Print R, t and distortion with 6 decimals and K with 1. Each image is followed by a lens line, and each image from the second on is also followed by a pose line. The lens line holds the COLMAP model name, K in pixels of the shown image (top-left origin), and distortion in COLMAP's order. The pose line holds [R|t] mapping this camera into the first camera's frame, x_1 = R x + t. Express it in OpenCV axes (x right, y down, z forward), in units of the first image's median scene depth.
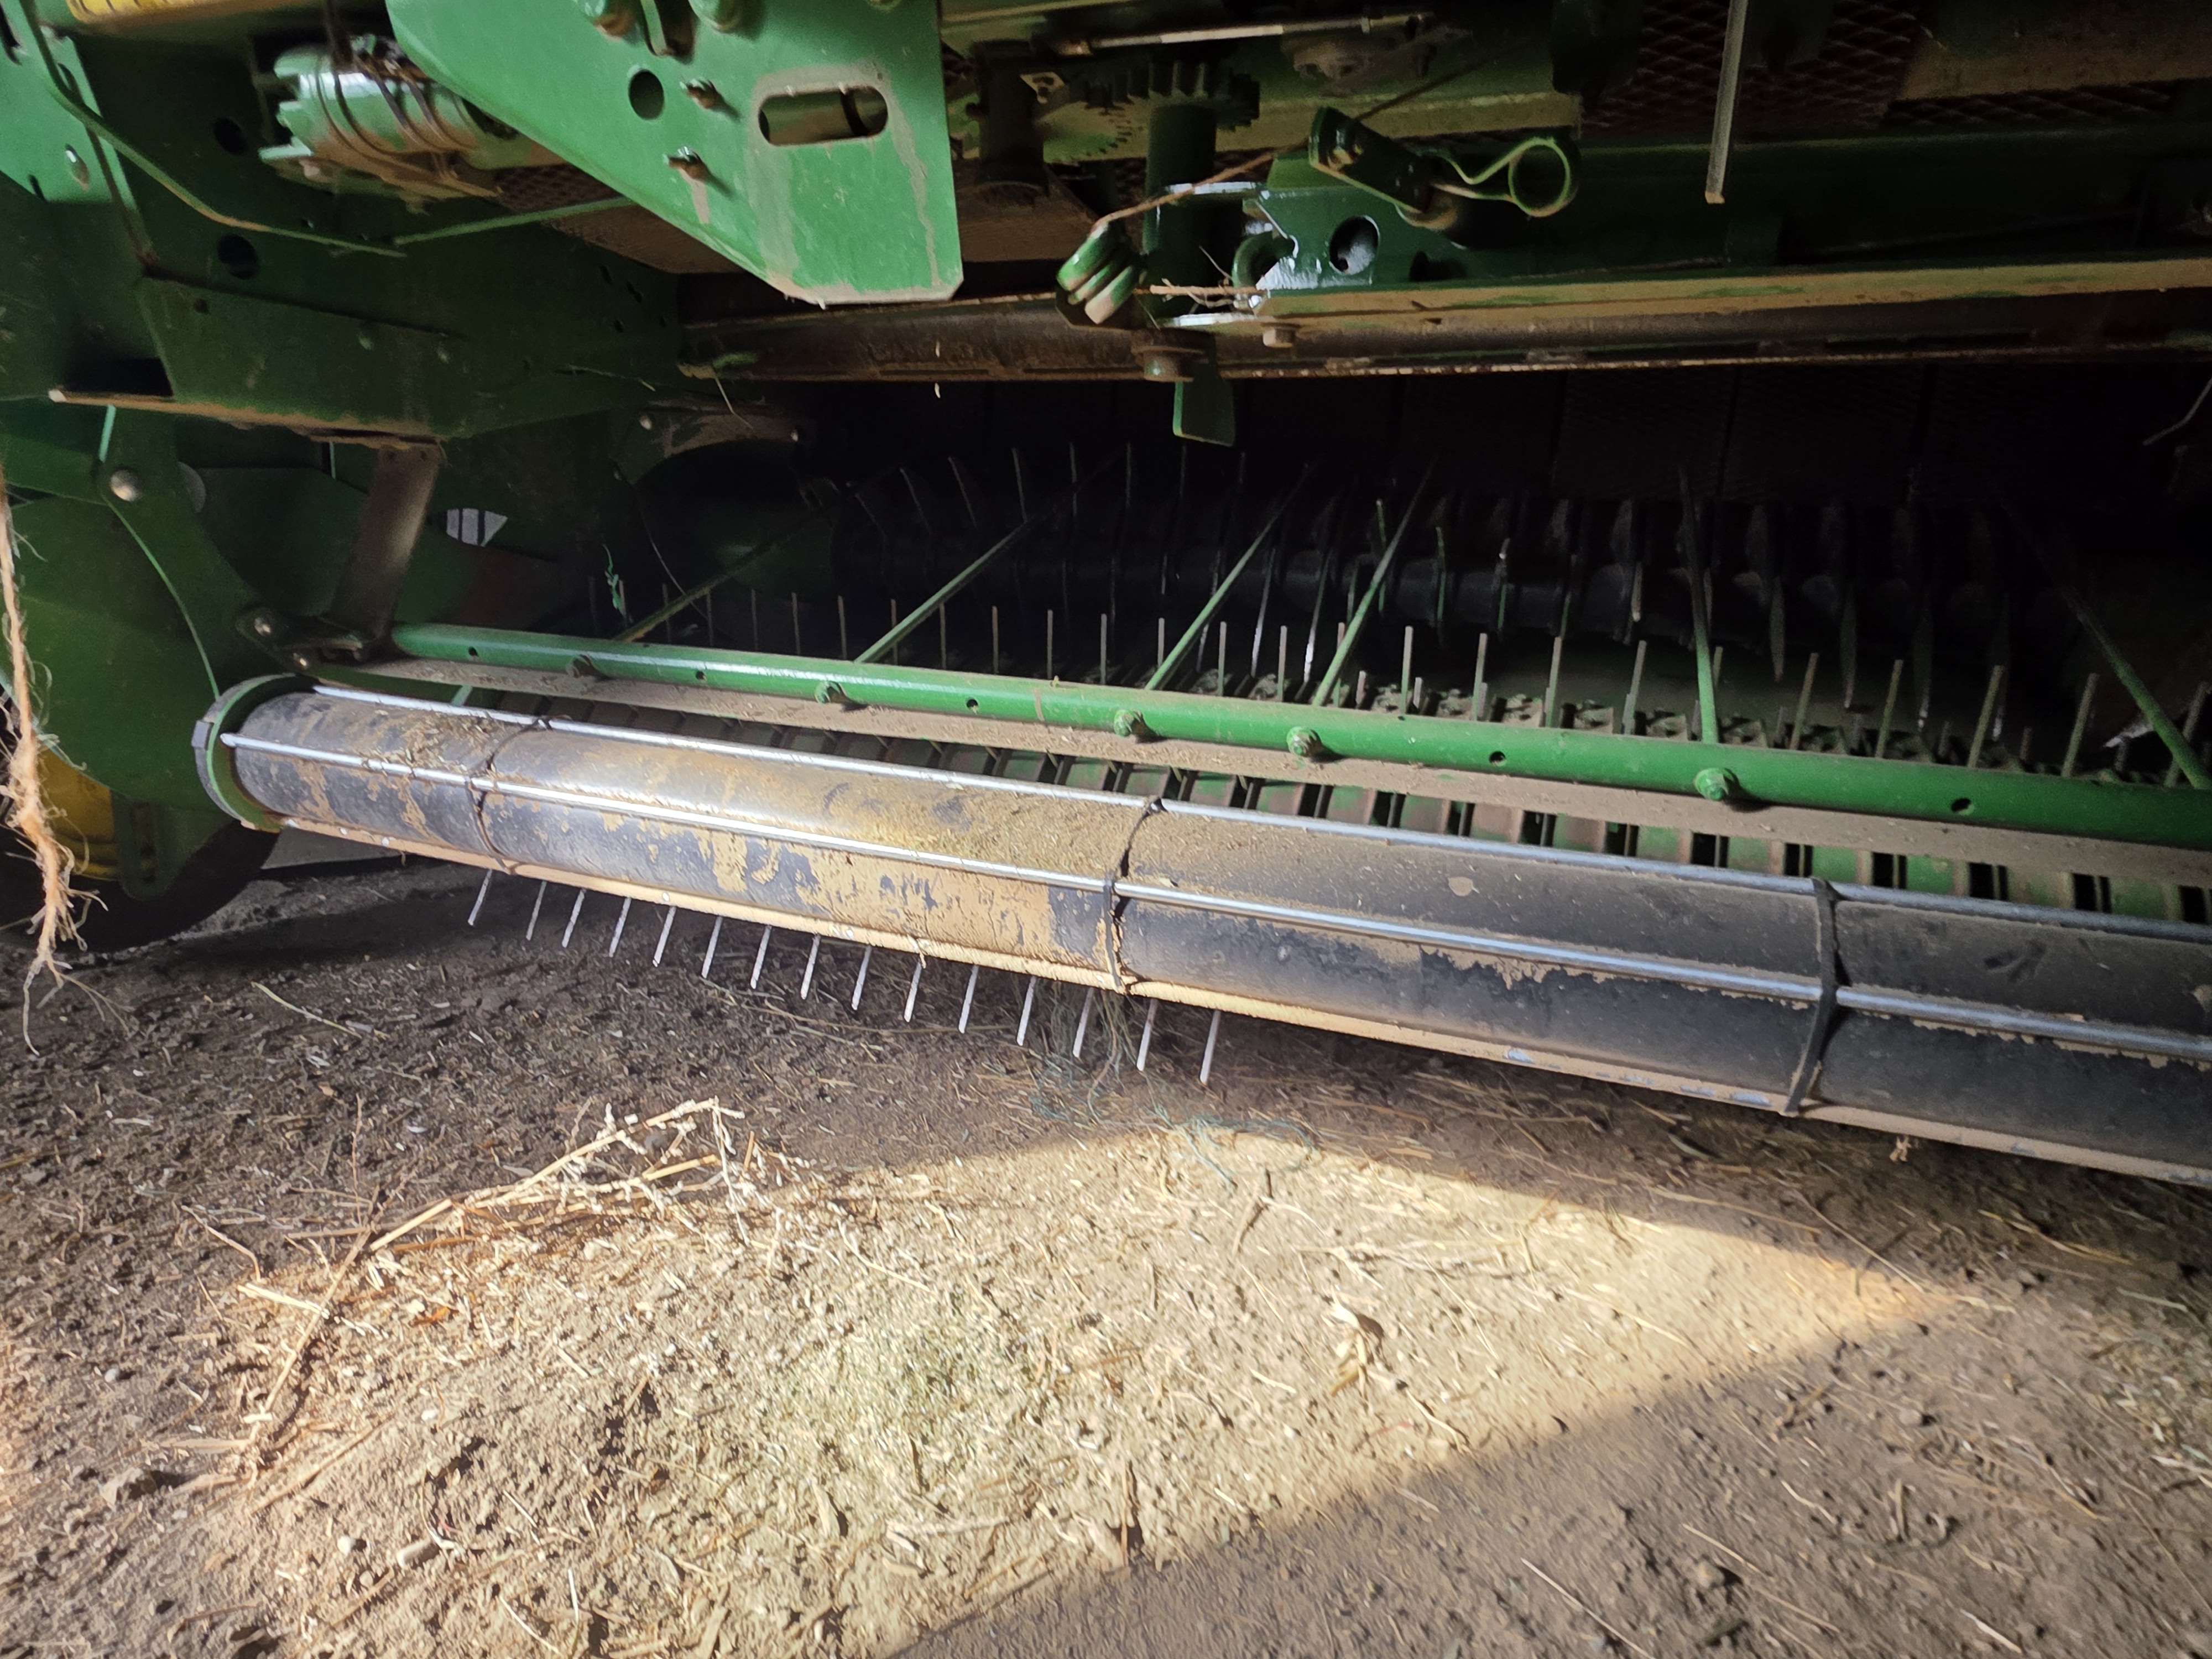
lens RADIAL K [[1183.6, 0, 1084.7], [0, 1183.6, 818.8], [0, 0, 1]] dist [0.001885, -0.002160]
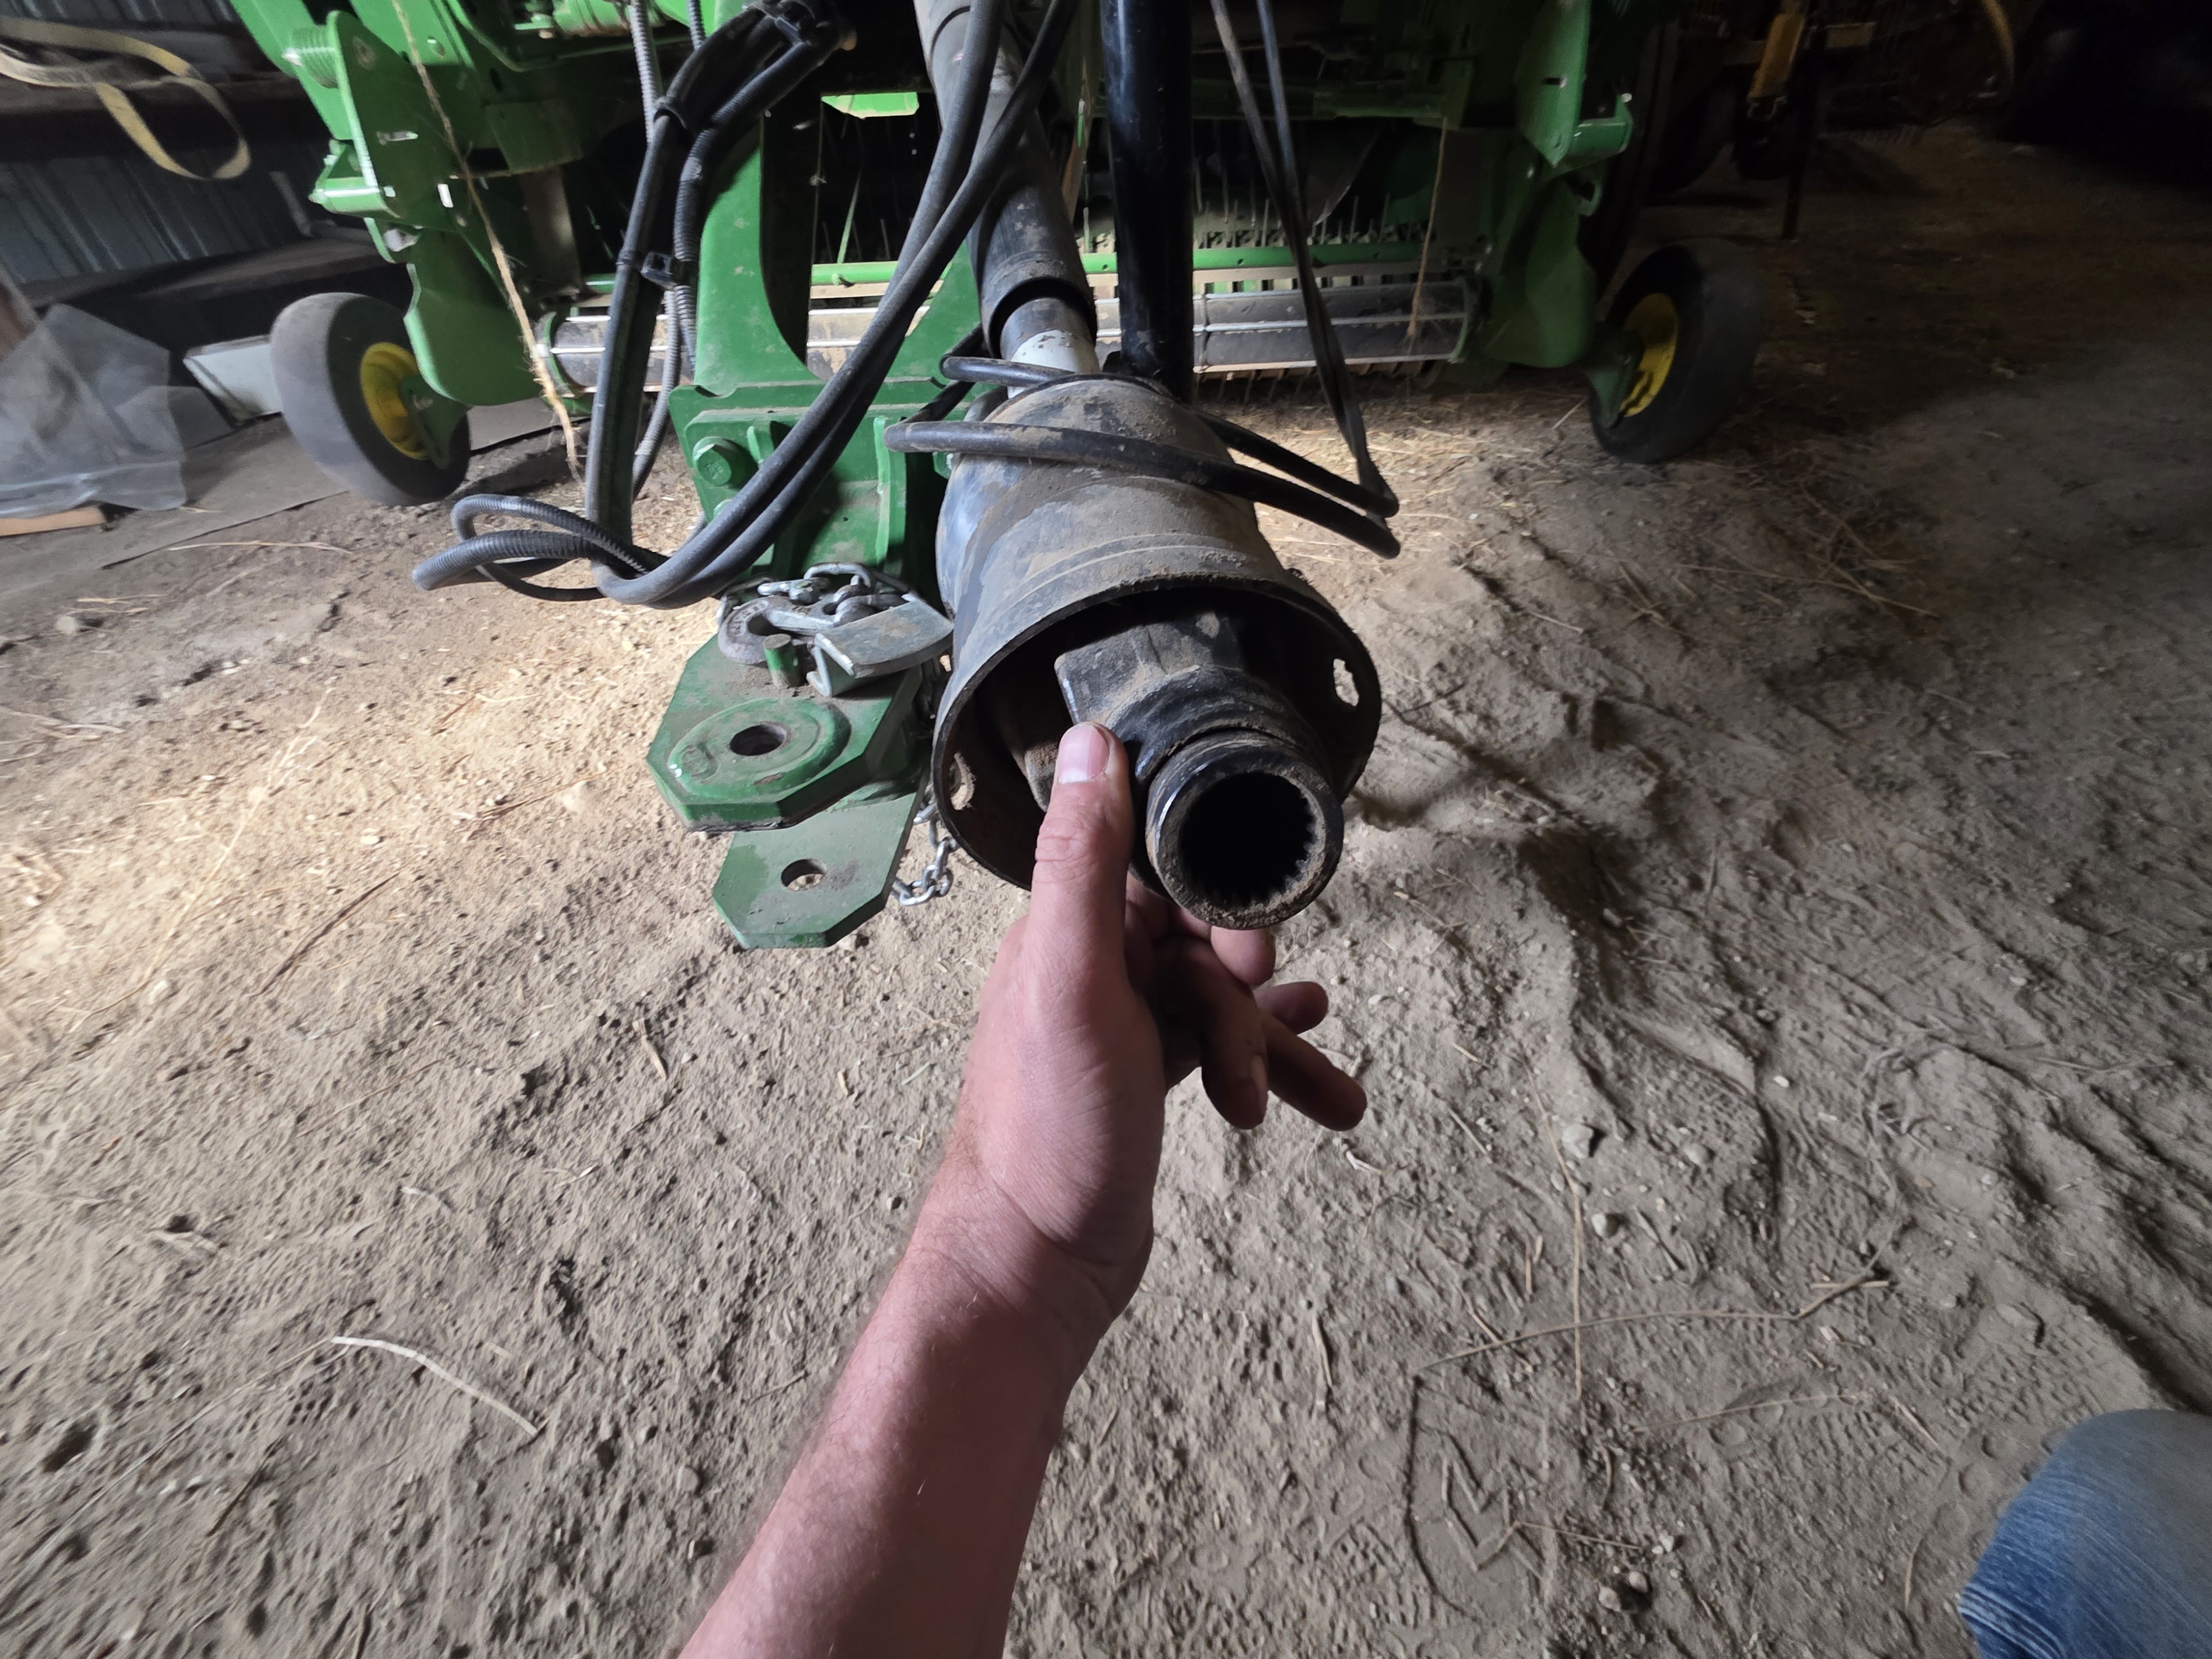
lens RADIAL K [[897.3, 0, 1109.7], [0, 897.3, 816.3], [0, 0, 1]] dist [0.001726, -0.000145]
pose [[0.917071, -0.310303, 0.250385, -0.485889], [0.160926, 0.862599, 0.479610, 0.042984], [-0.364806, -0.399543, 0.841000, -1.101221]]
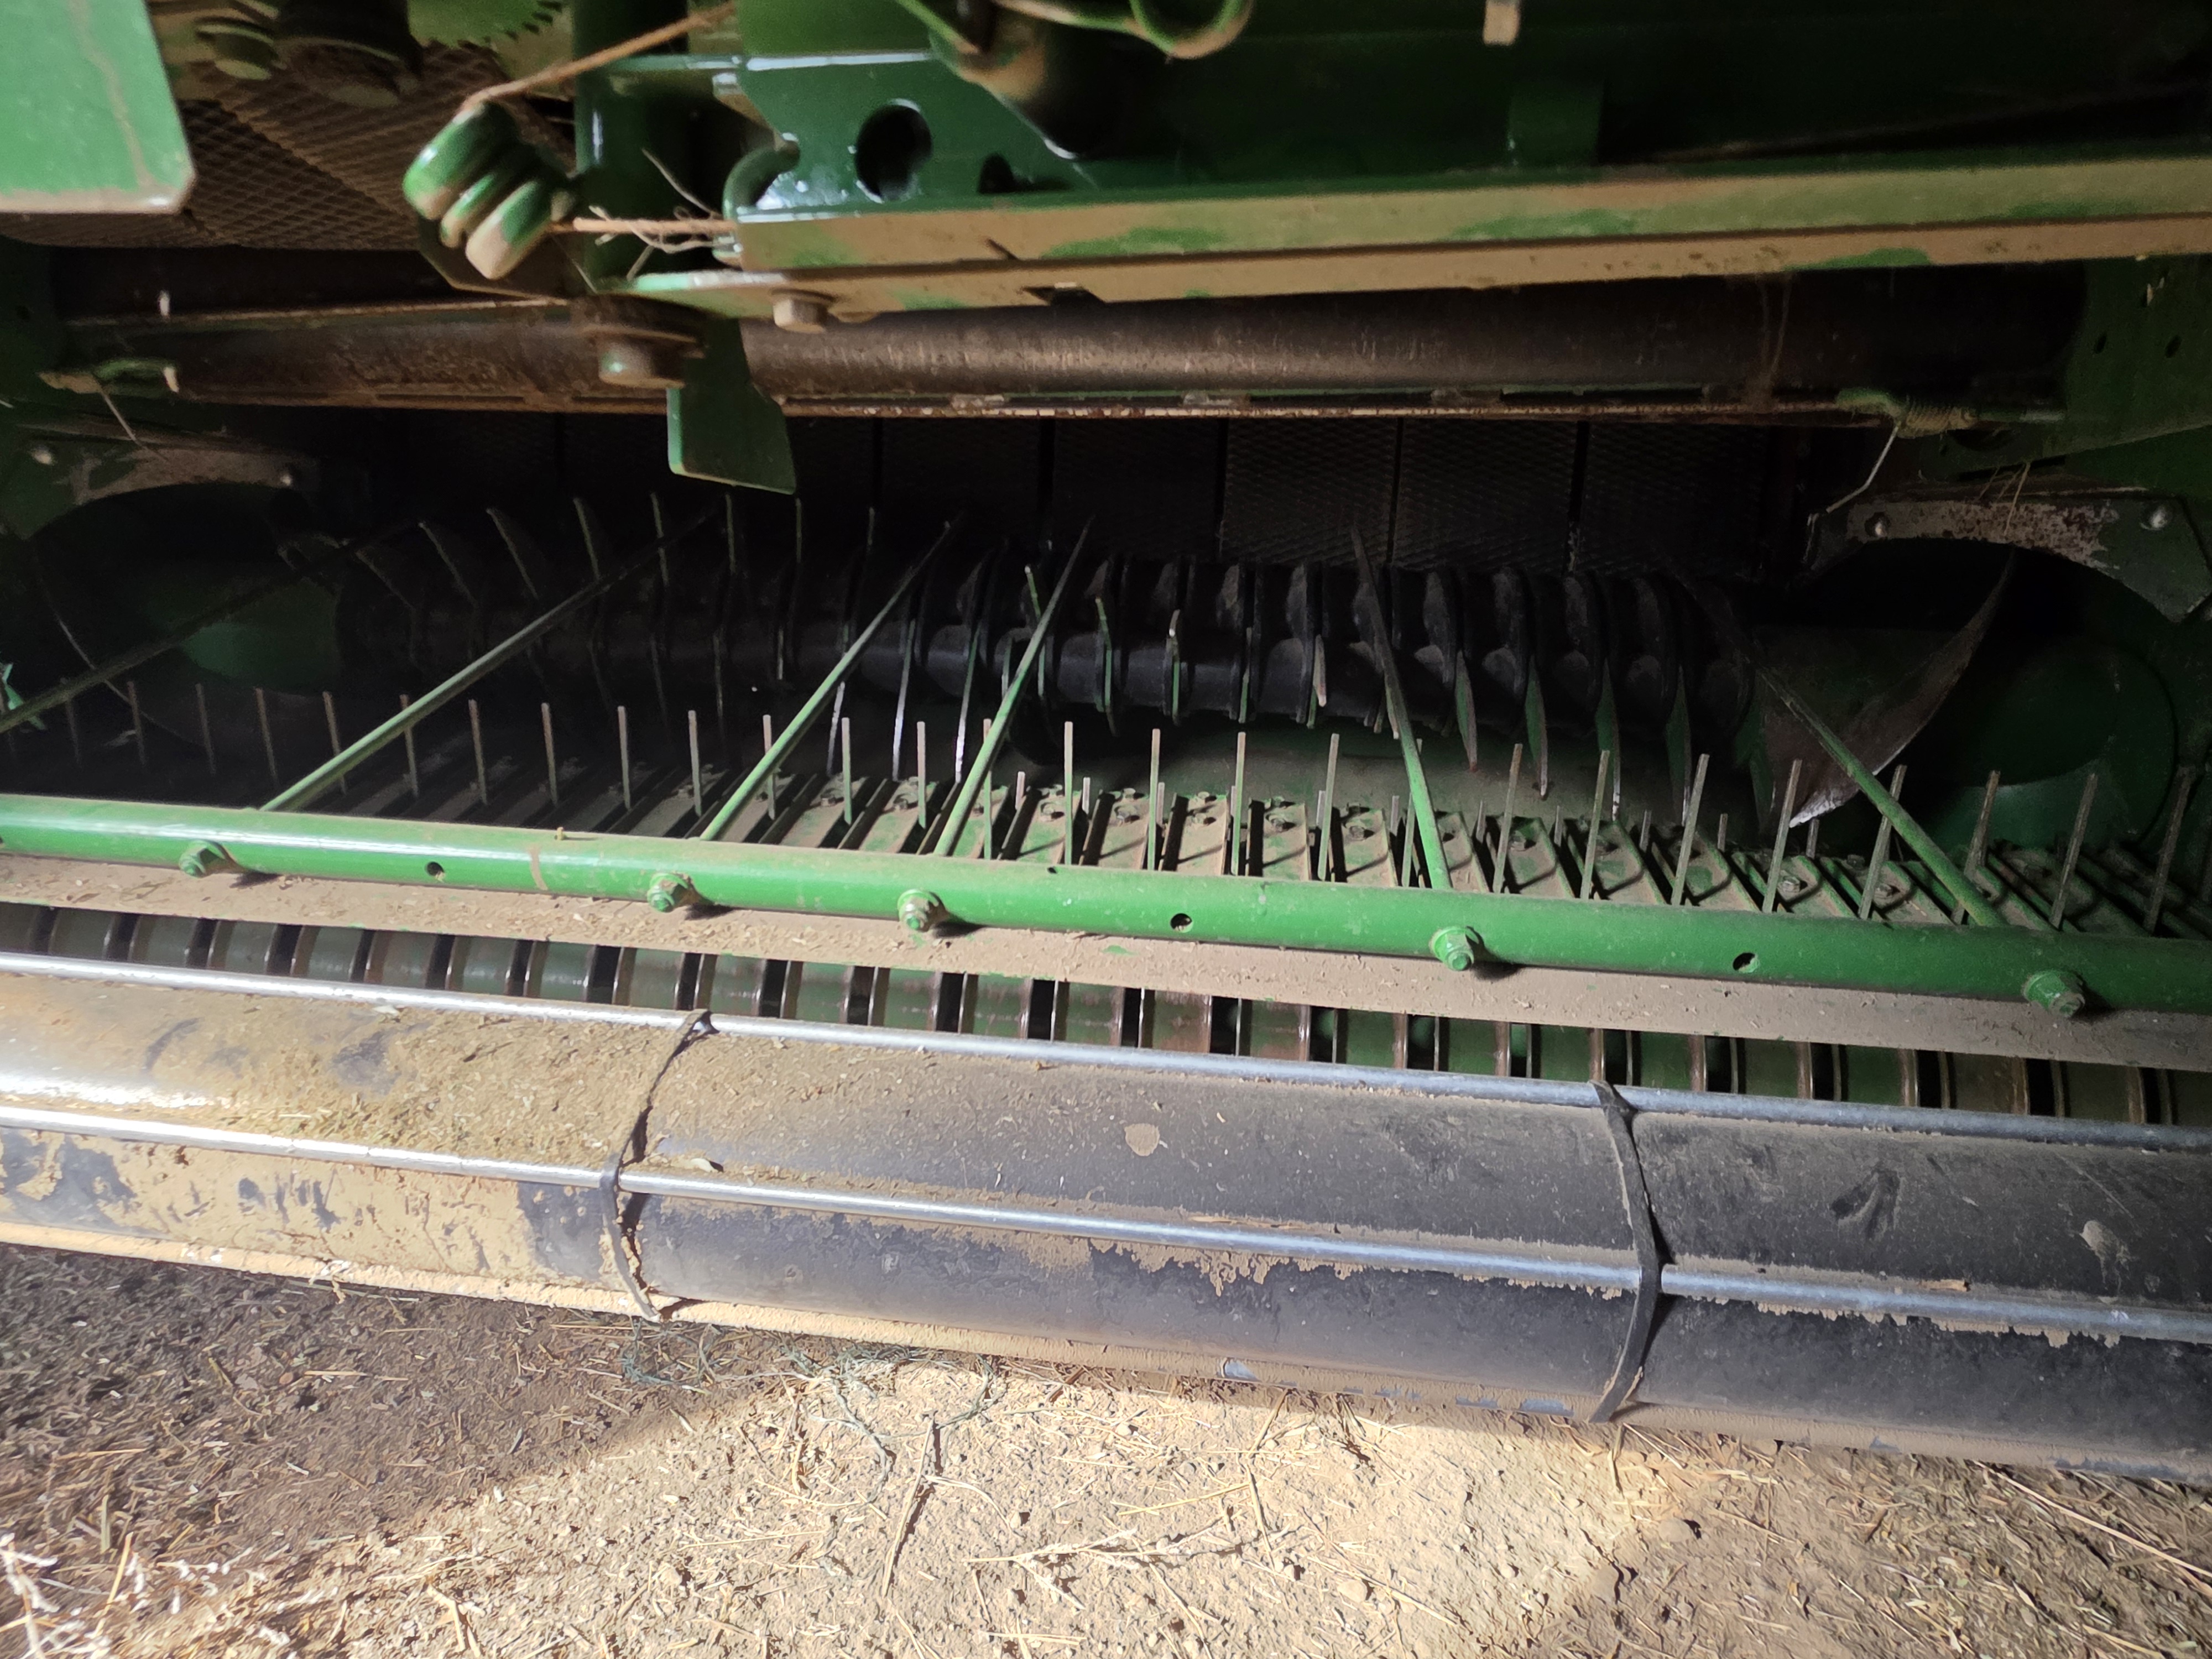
lens RADIAL K [[1183.6, 0, 1088.3], [0, 1183.6, 832.8], [0, 0, 1]] dist [0.001885, -0.002160]
pose [[0.966353, -0.053510, 0.251591, 0.087054], [0.062524, 0.997651, -0.027969, -0.069419], [-0.249504, 0.042758, 0.967429, 0.236286]]
